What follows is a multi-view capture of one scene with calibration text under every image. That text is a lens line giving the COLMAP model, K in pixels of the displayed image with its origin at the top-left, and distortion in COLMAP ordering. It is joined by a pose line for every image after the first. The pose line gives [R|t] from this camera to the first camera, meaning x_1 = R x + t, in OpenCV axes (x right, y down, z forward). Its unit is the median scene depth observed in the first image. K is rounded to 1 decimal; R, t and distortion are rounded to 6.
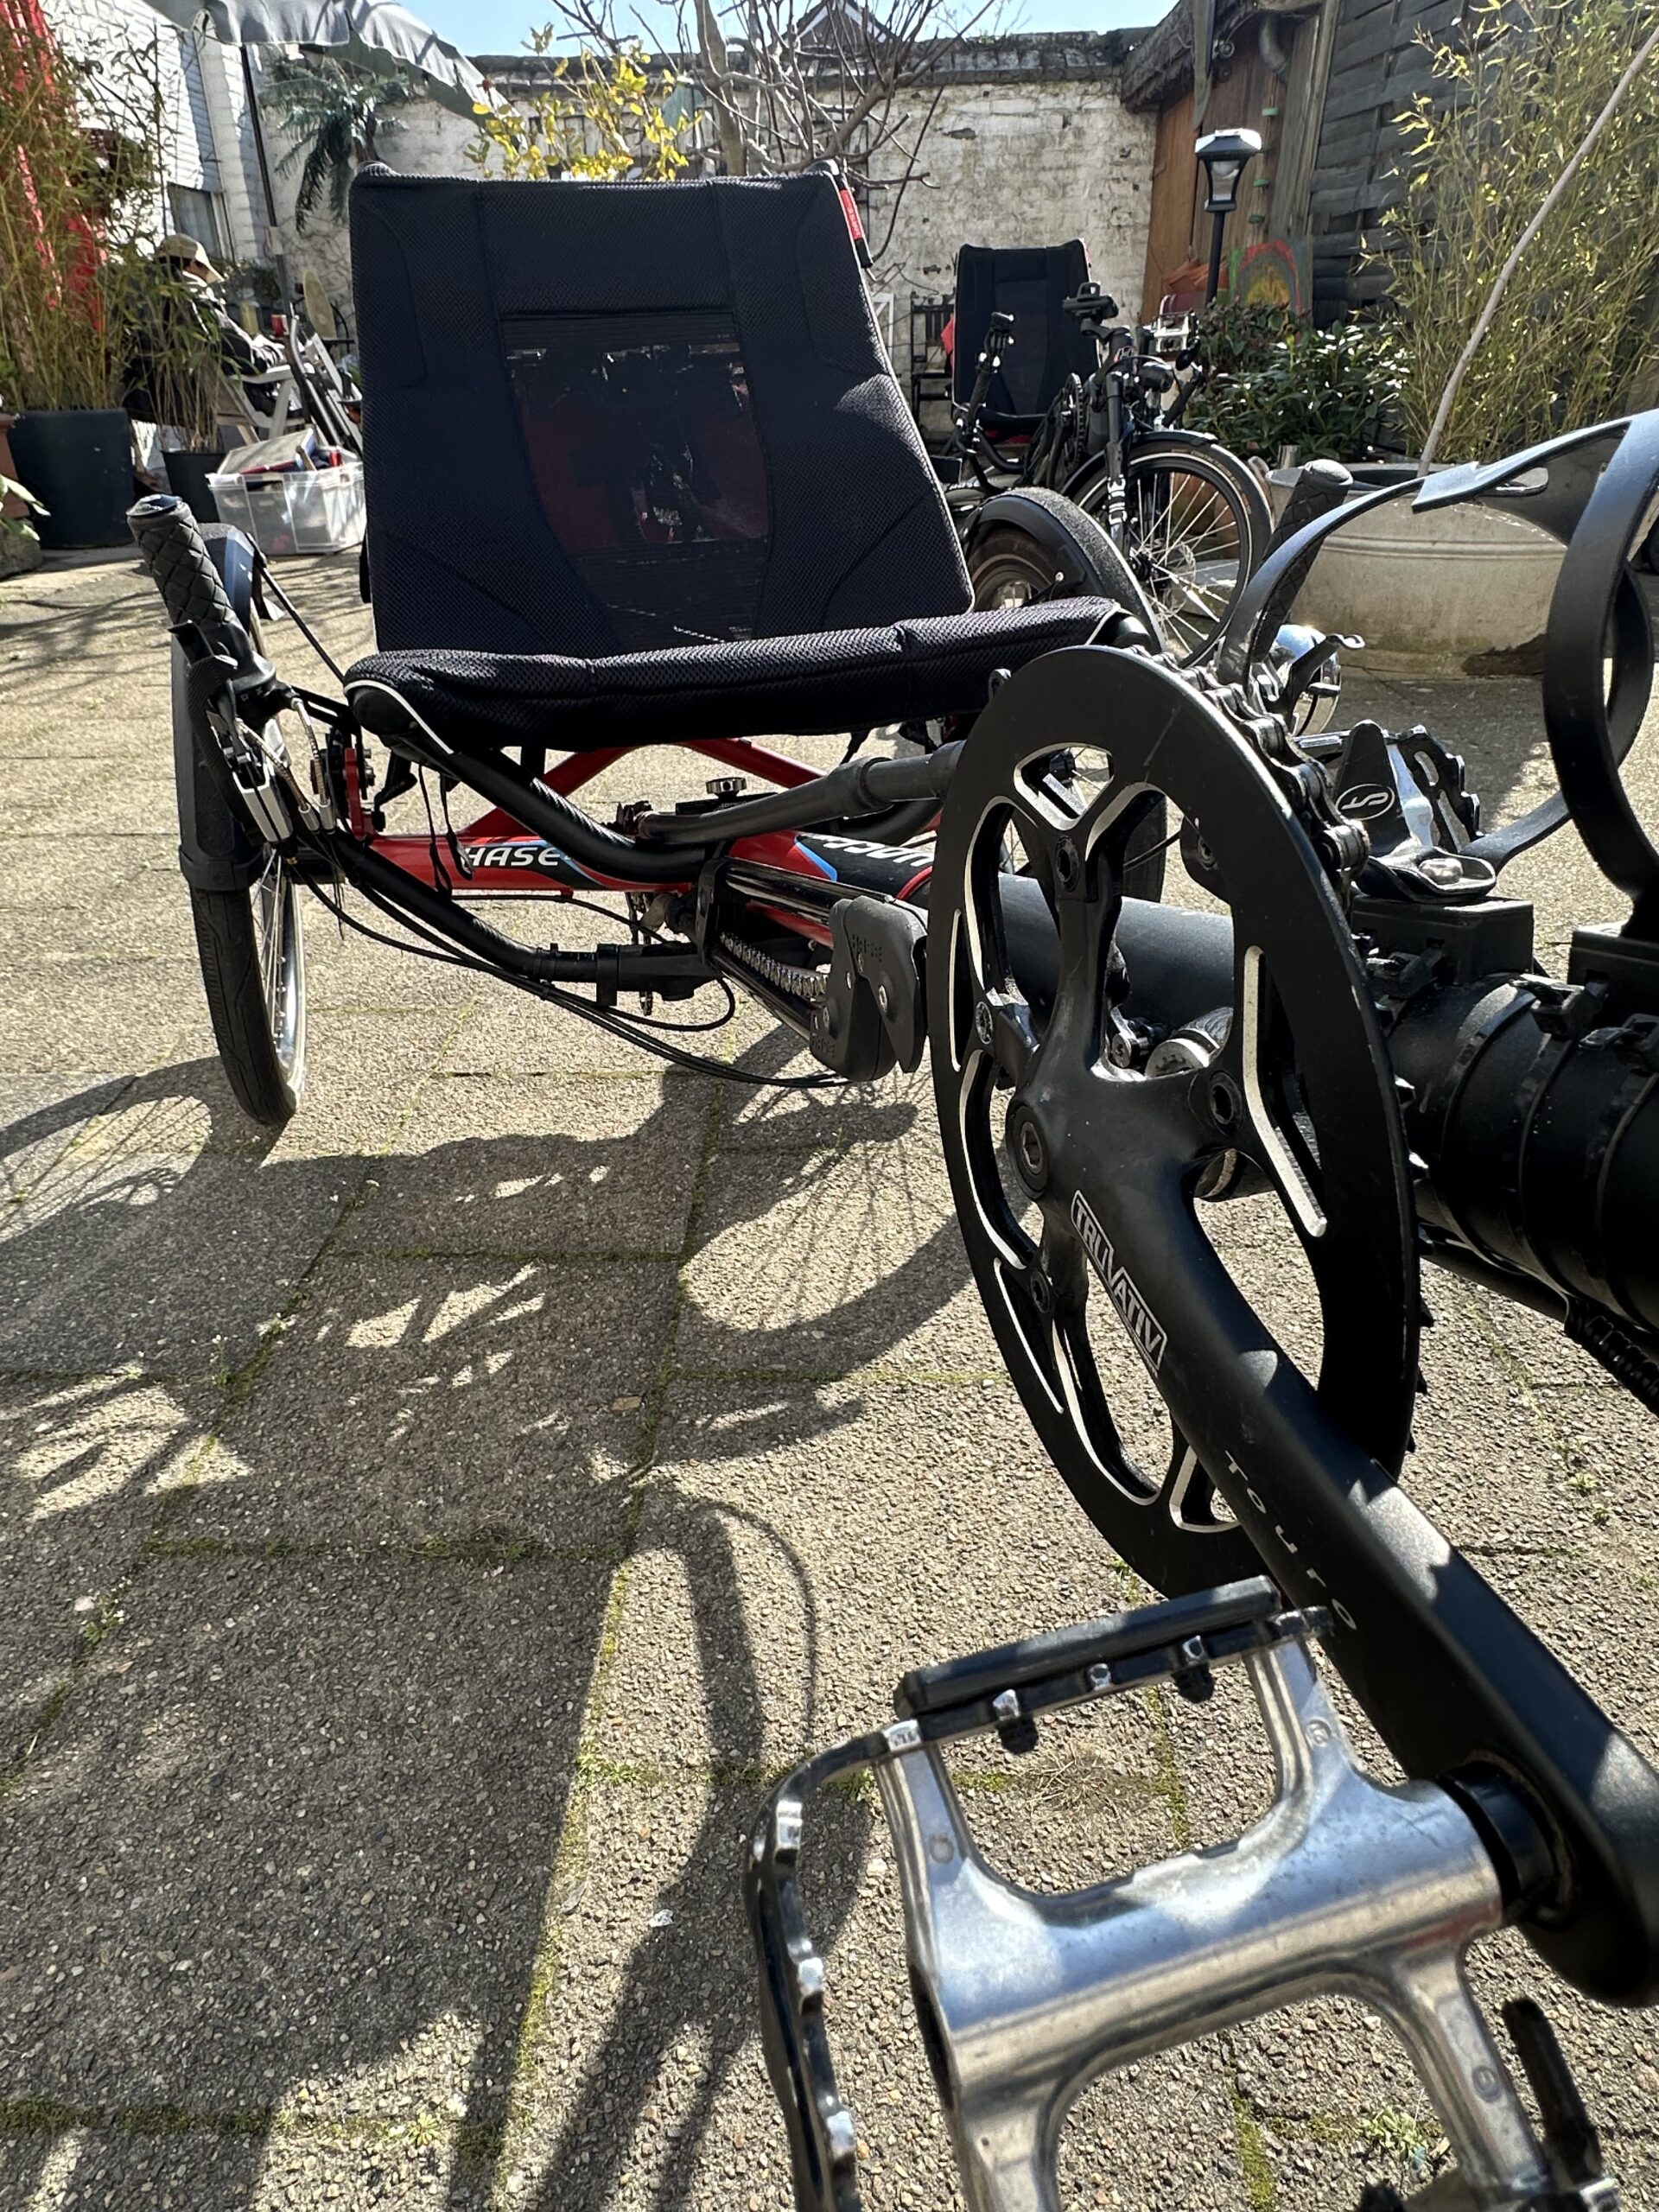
lens RADIAL K [[1266.3, 0, 820.2], [0, 1266.3, 1118.9], [0, 0, 1]] dist [-0.018344, 0.001100]
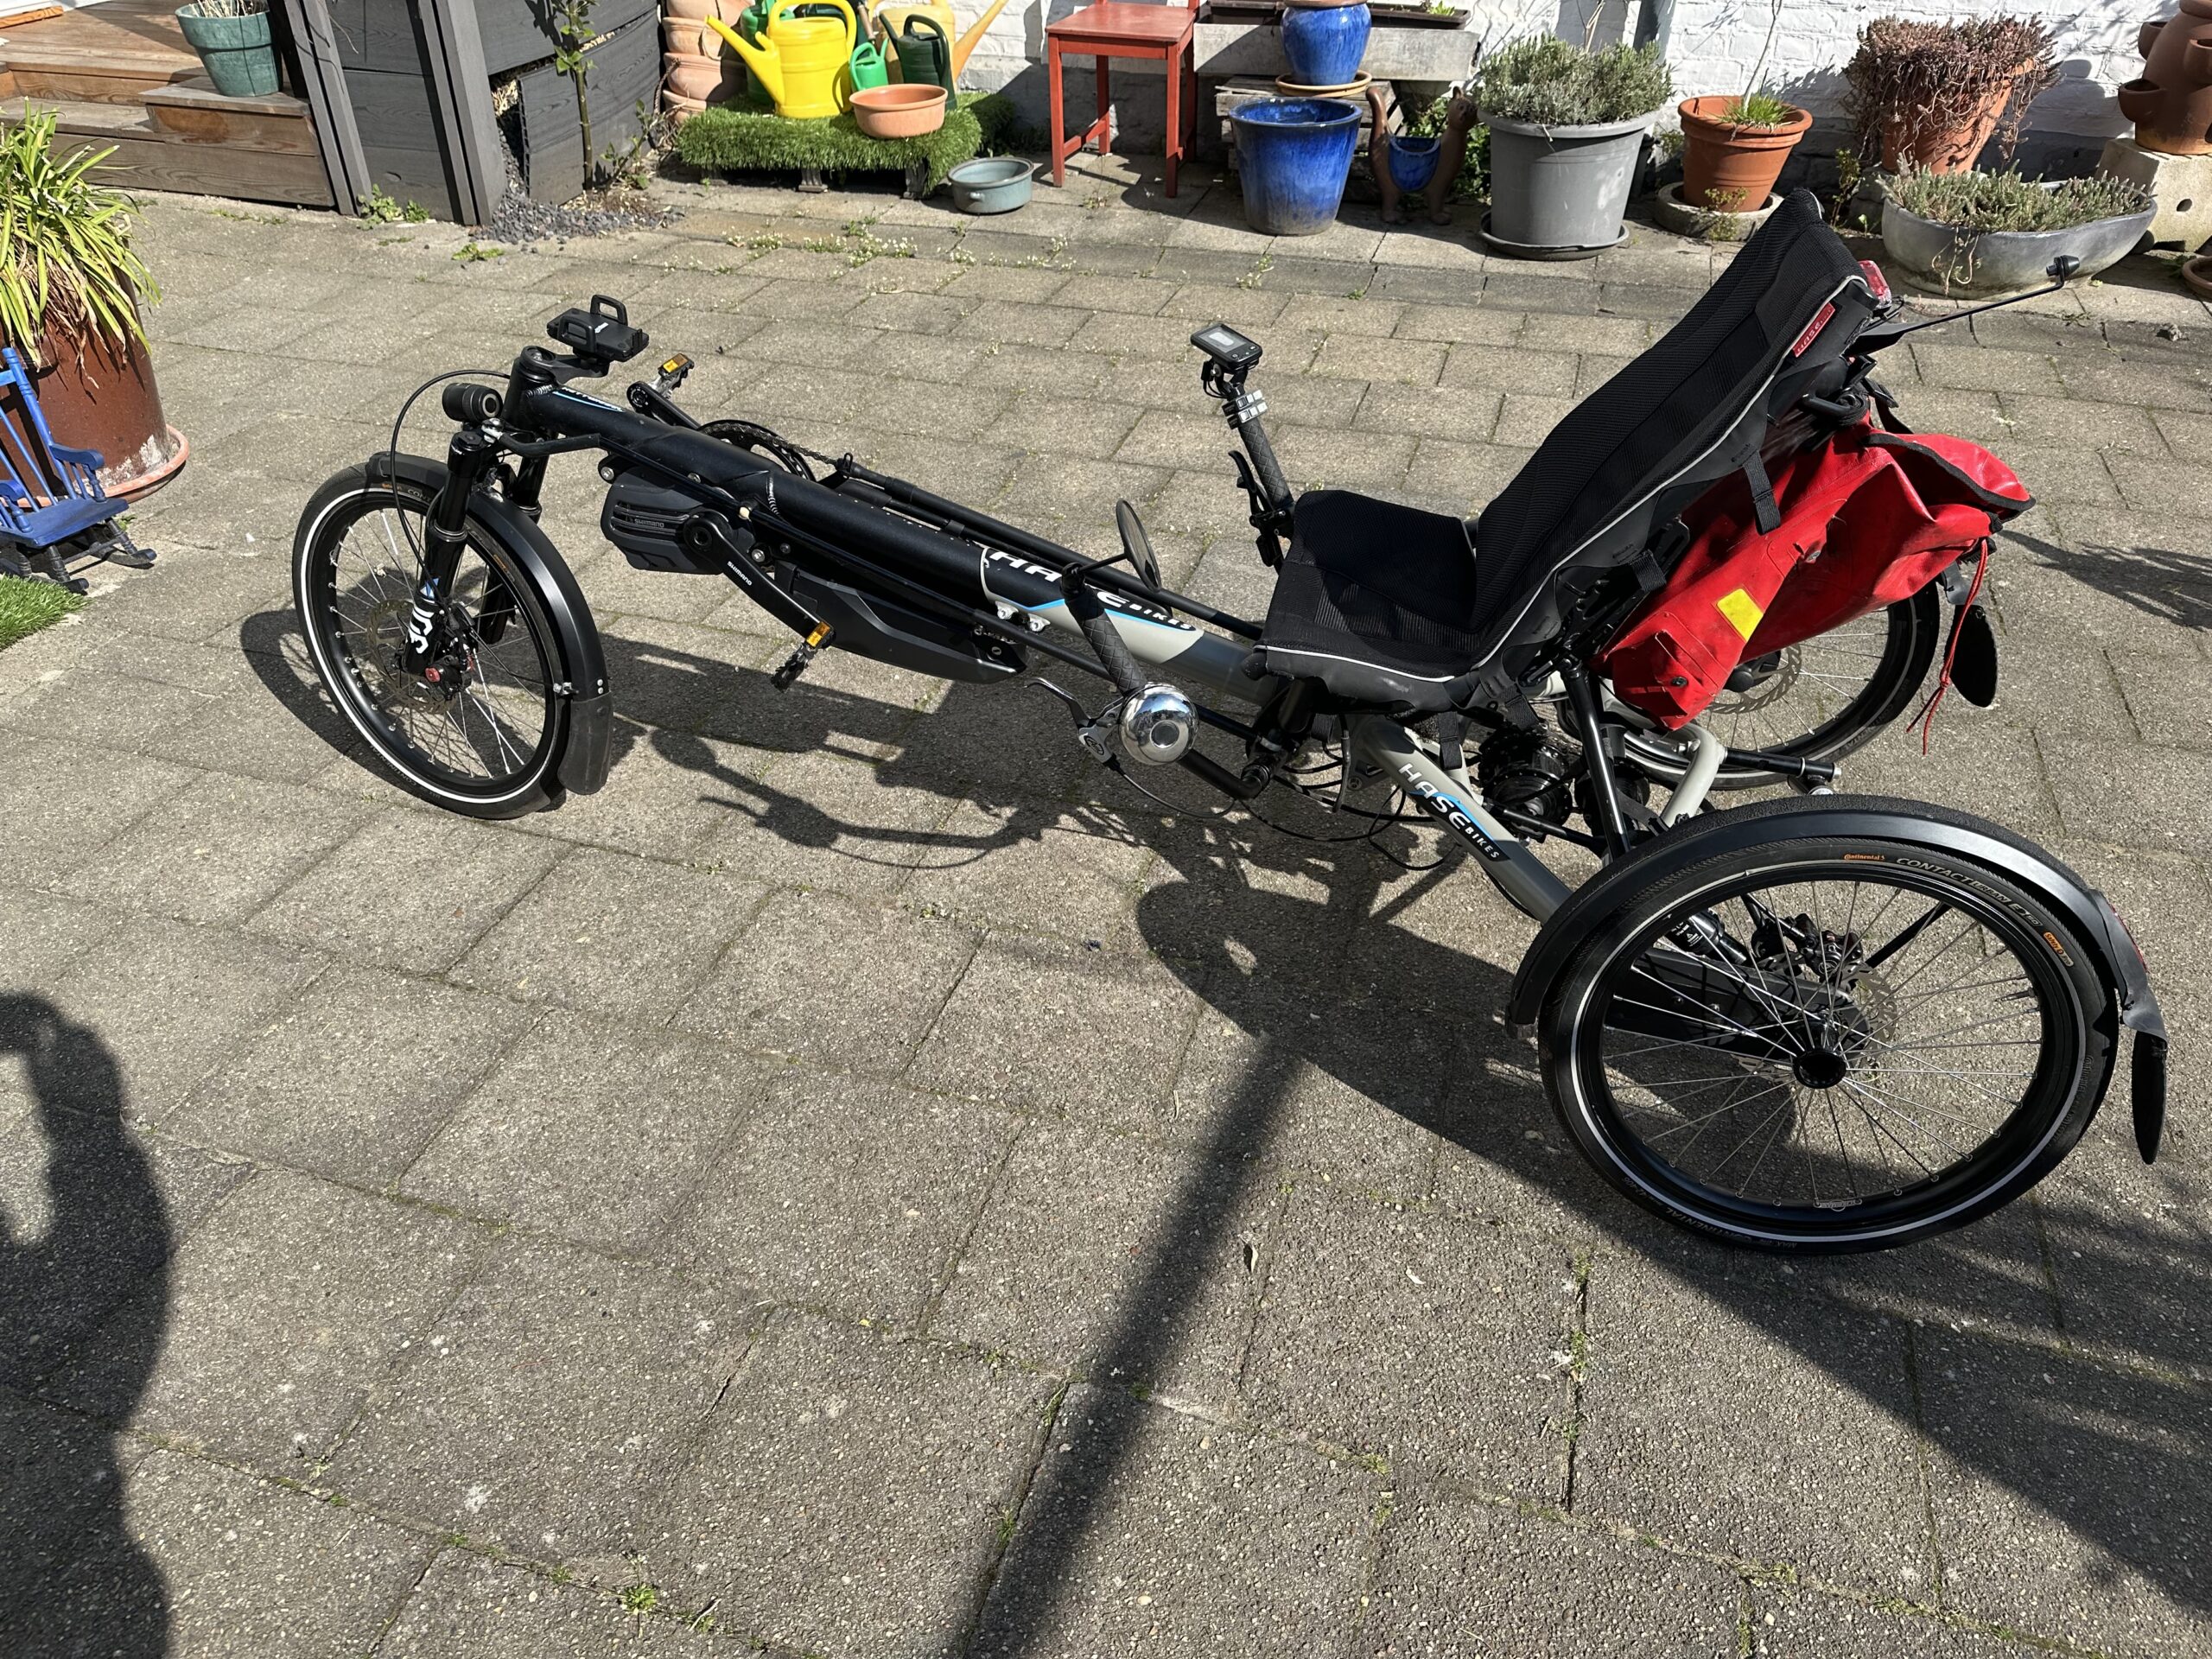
lens RADIAL K [[1586.1, 0, 1106.0], [0, 1586.1, 829.5], [0, 0, 1]] dist [0.000333, -0.025417]
pose [[-0.256553, 0.562508, -0.785981, 1.979182], [-0.502582, 0.616974, 0.605602, -1.180103], [0.825586, 0.550389, 0.124420, 0.693143]]
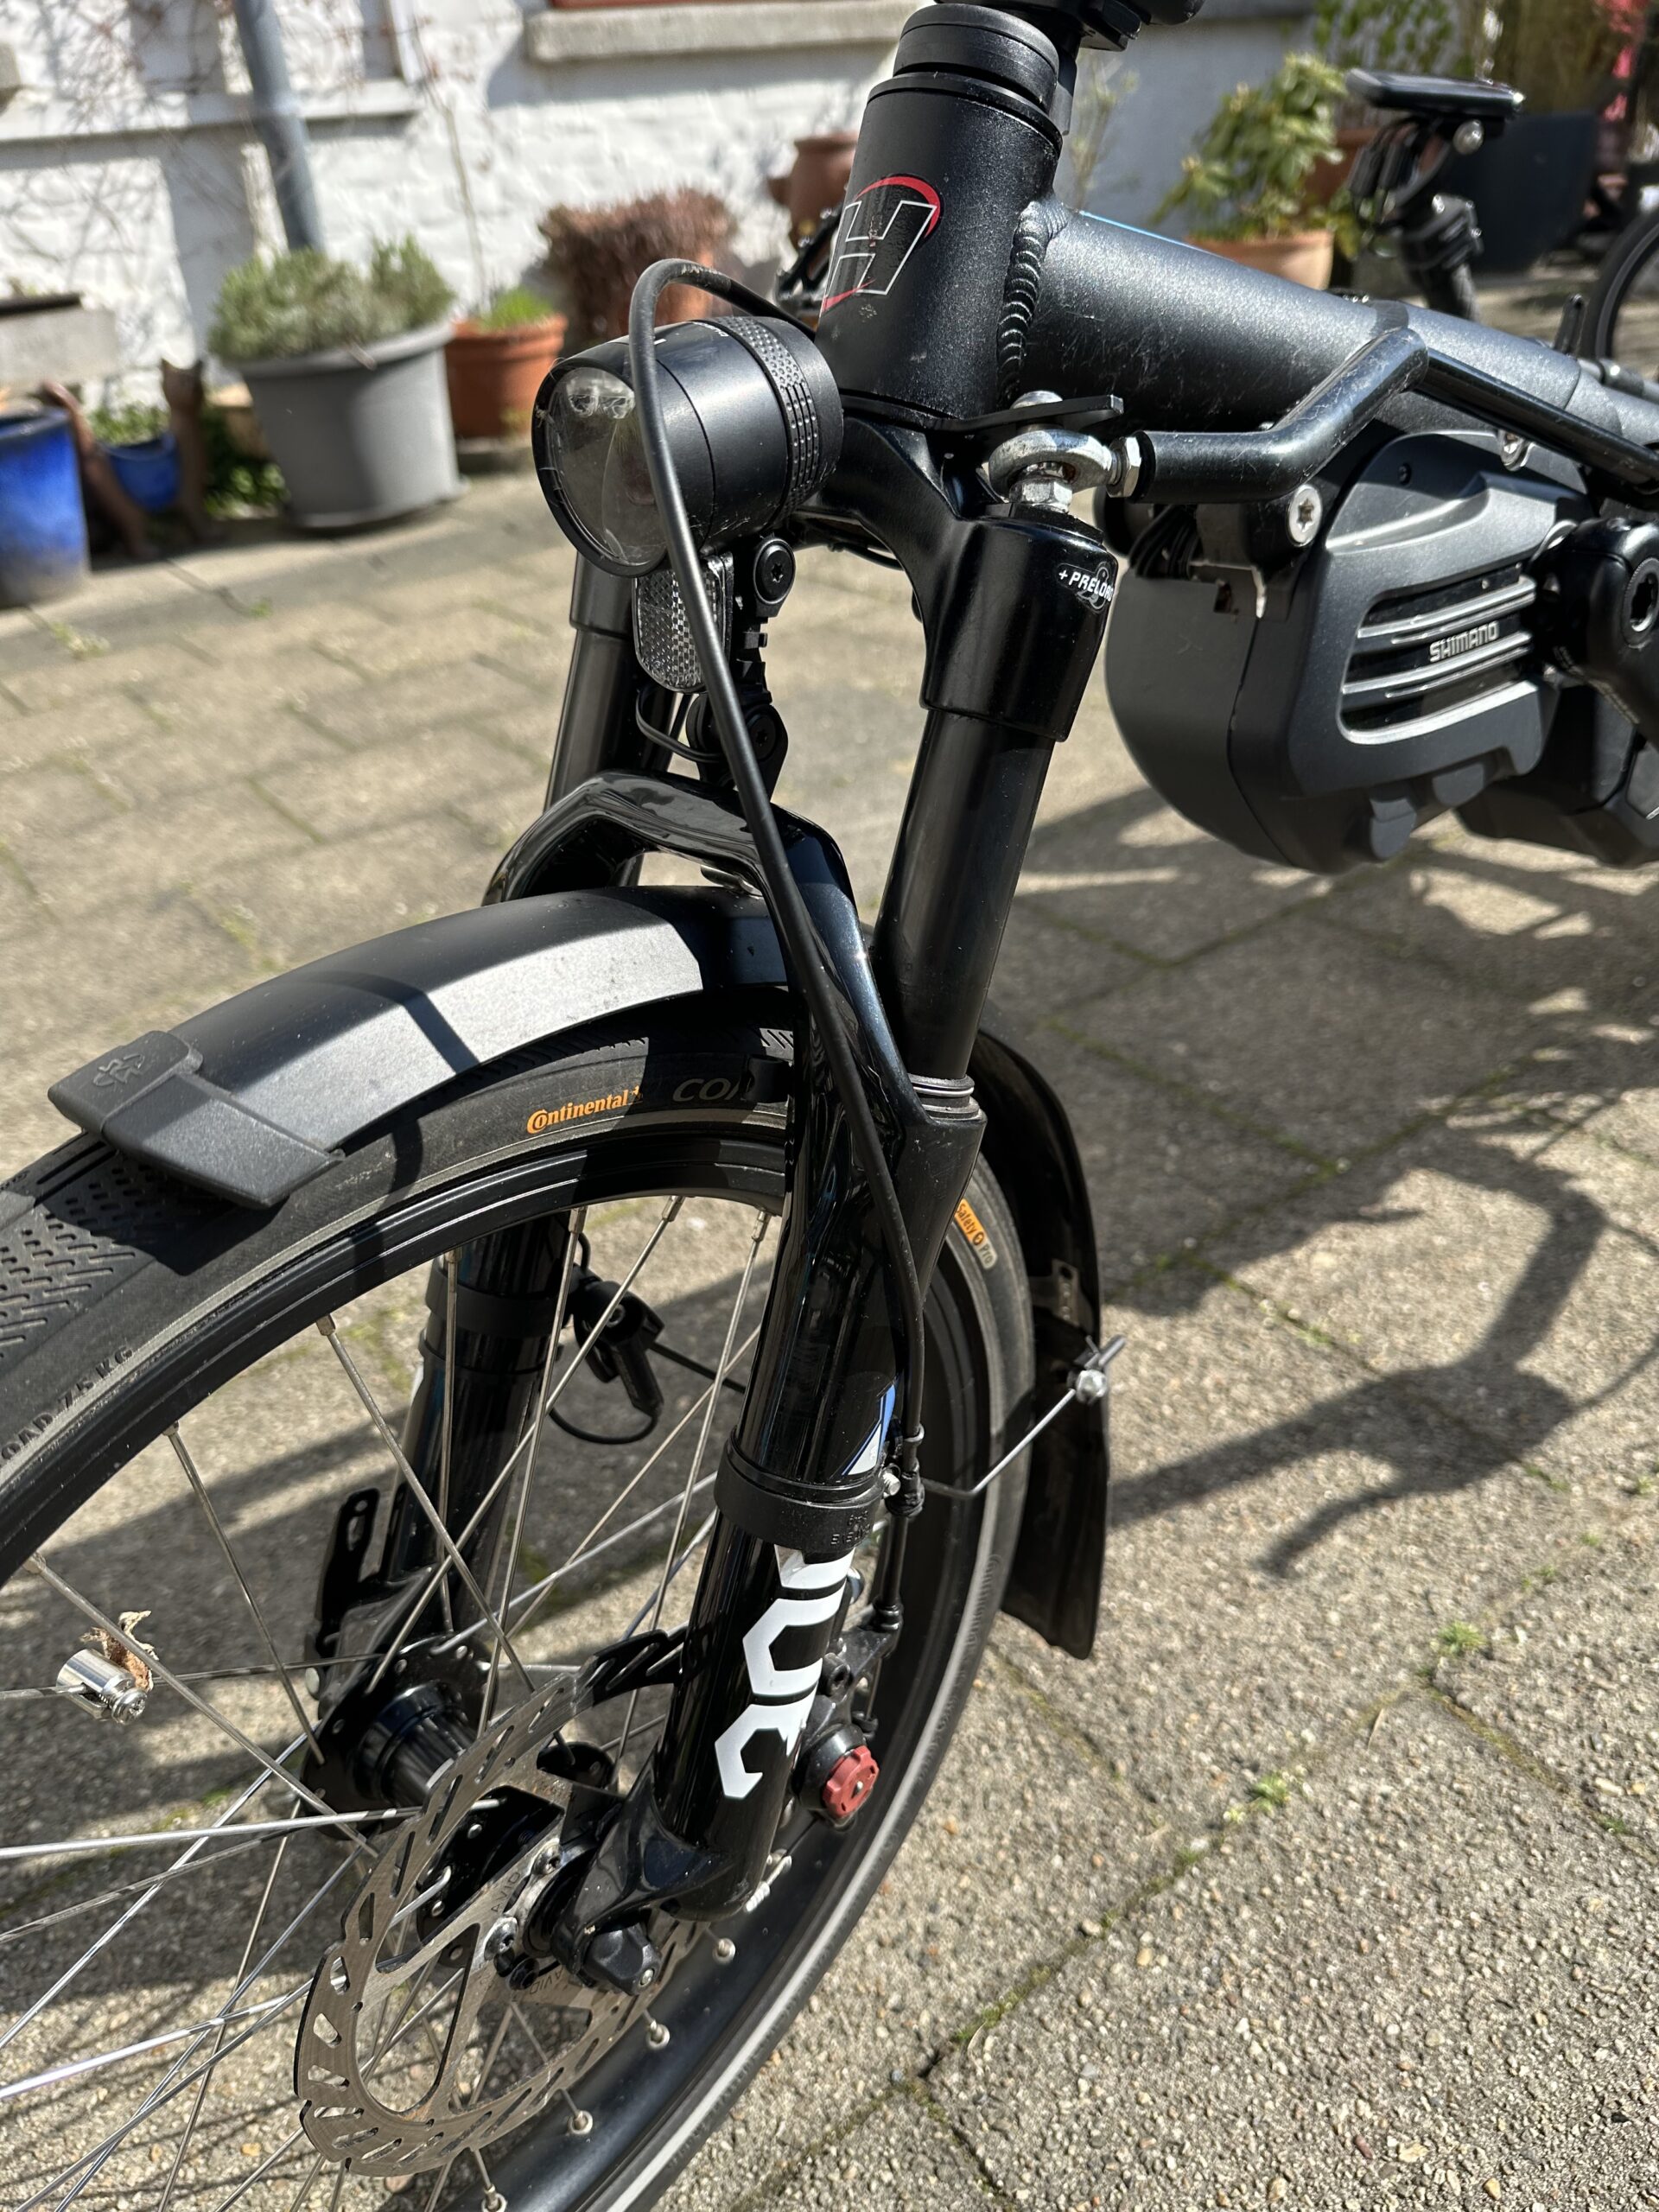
lens RADIAL K [[1586.1, 0, 829.5], [0, 1586.1, 1106.0], [0, 0, 1]] dist [0.000333, -0.025417]
pose [[0.599413, 0.360316, -0.714756, 0.749349], [-0.324360, 0.925693, 0.194635, 0.072762], [0.731775, 0.115172, 0.671745, -0.086154]]
